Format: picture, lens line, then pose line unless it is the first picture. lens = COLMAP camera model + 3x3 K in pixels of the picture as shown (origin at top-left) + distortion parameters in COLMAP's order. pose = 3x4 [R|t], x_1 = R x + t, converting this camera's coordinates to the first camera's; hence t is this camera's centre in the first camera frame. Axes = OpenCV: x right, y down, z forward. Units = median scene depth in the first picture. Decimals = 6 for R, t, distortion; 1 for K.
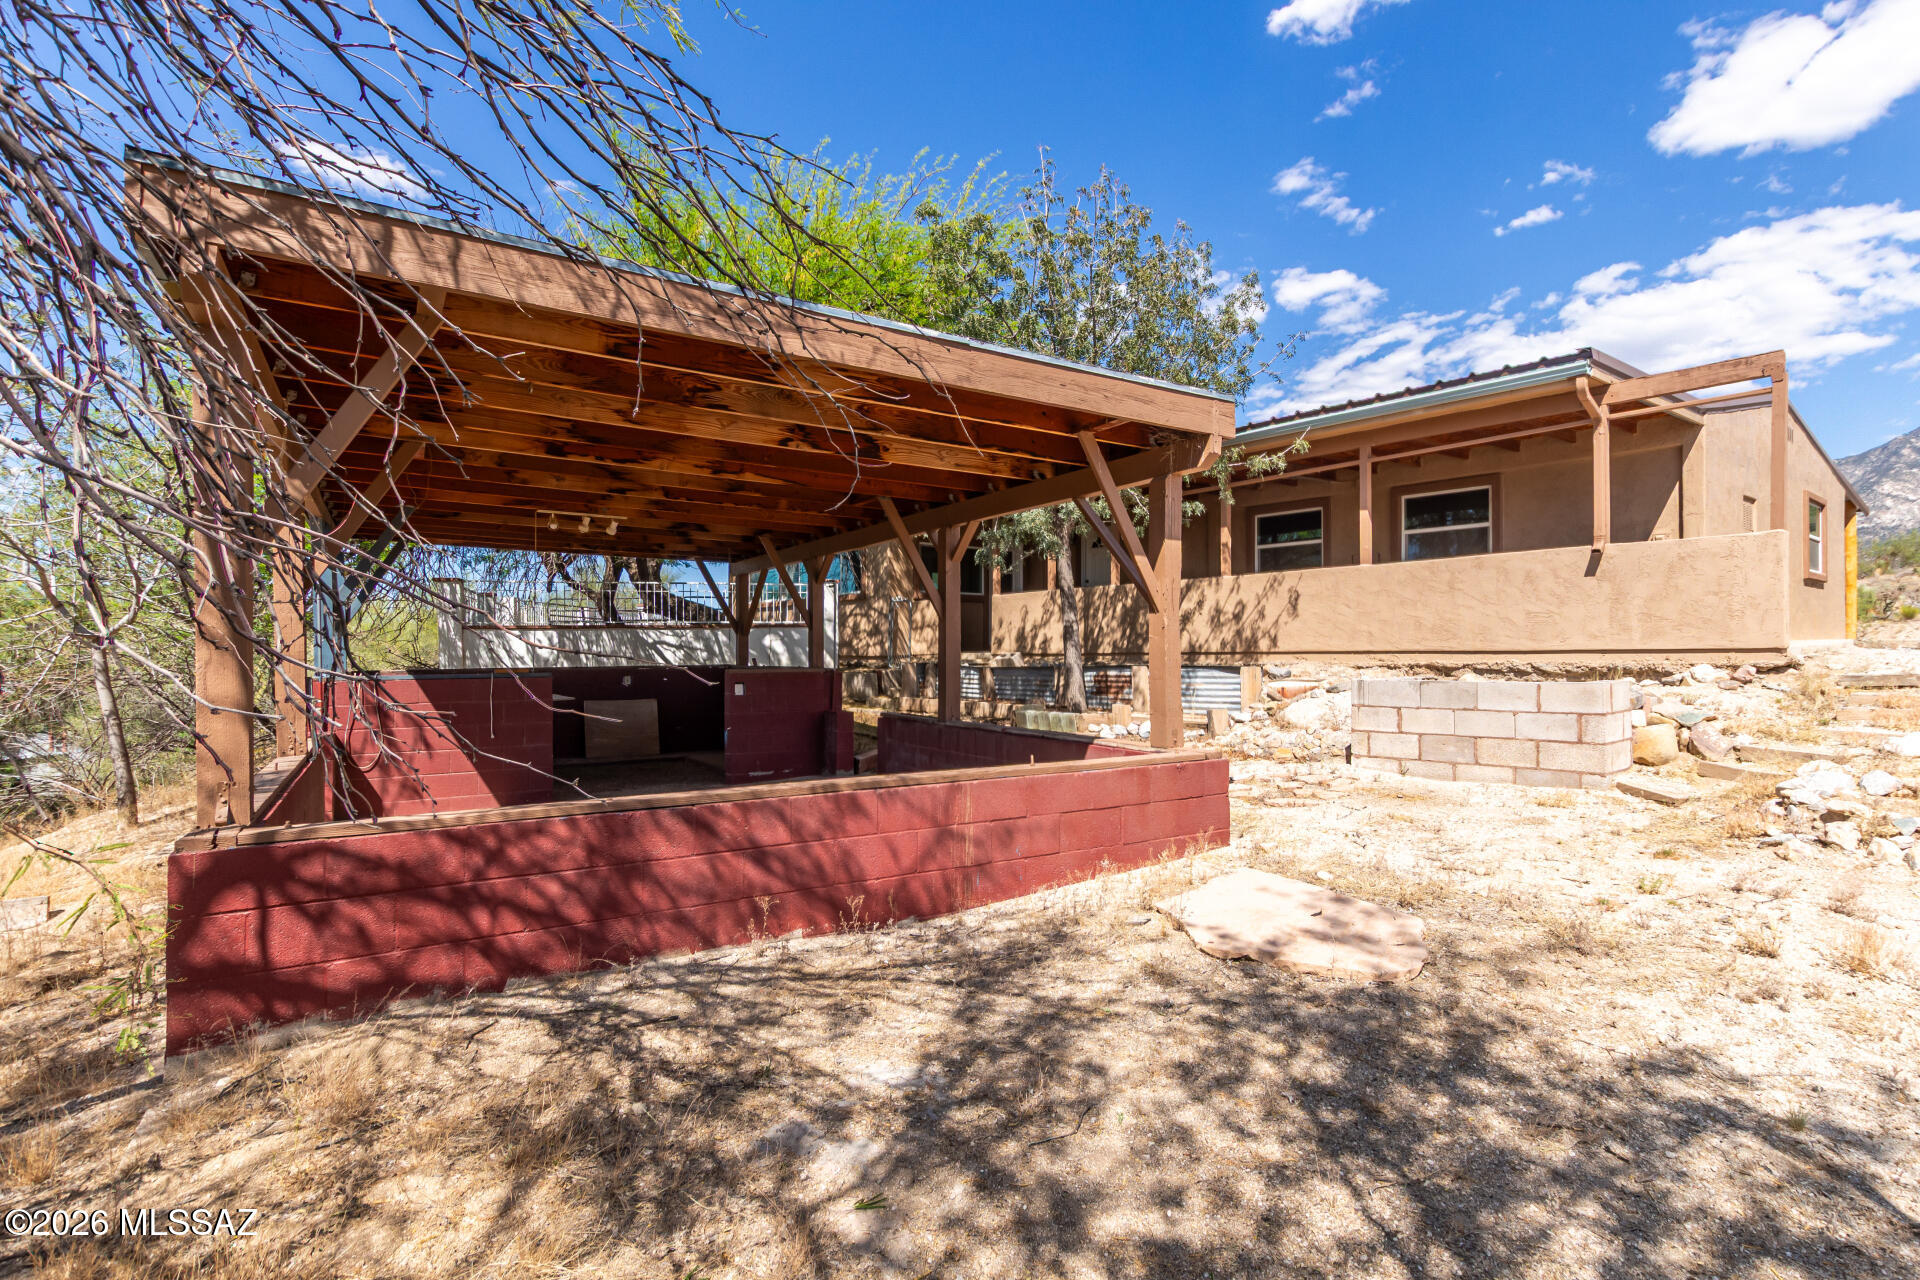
lens RADIAL K [[902.4, 0, 976.1], [0, 902.4, 646.7], [0, 0, 1]] dist [0.014465, -0.008630]
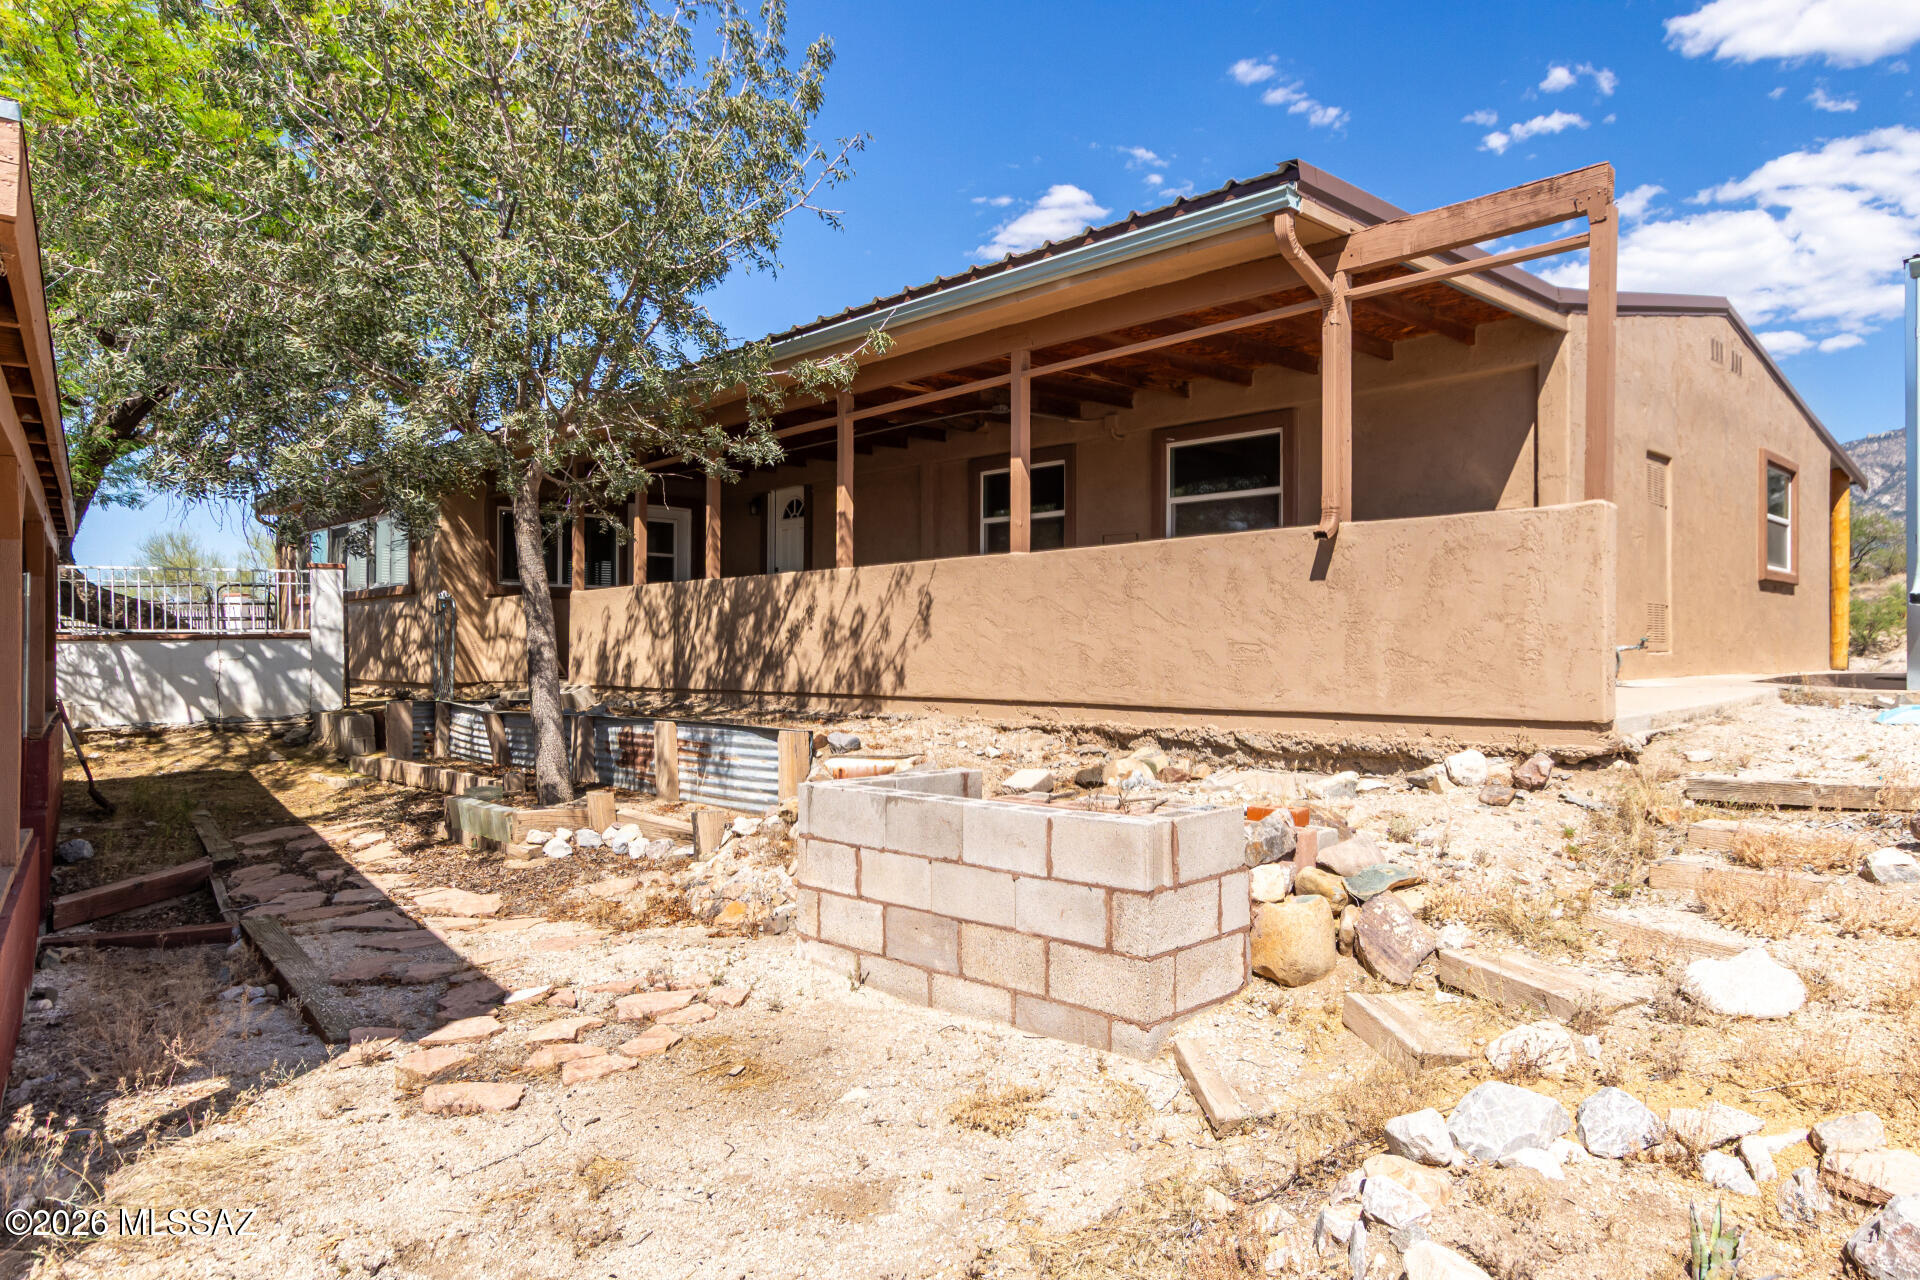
lens RADIAL K [[1166.2, 0, 962.5], [0, 1166.2, 646.7], [0, 0, 1]] dist [-0.002092, -0.000603]
pose [[0.996076, 0.006170, 0.088291, 0.327073], [-0.006308, 0.999979, 0.001285, -0.030038], [-0.088281, -0.001837, 0.996094, 0.252611]]
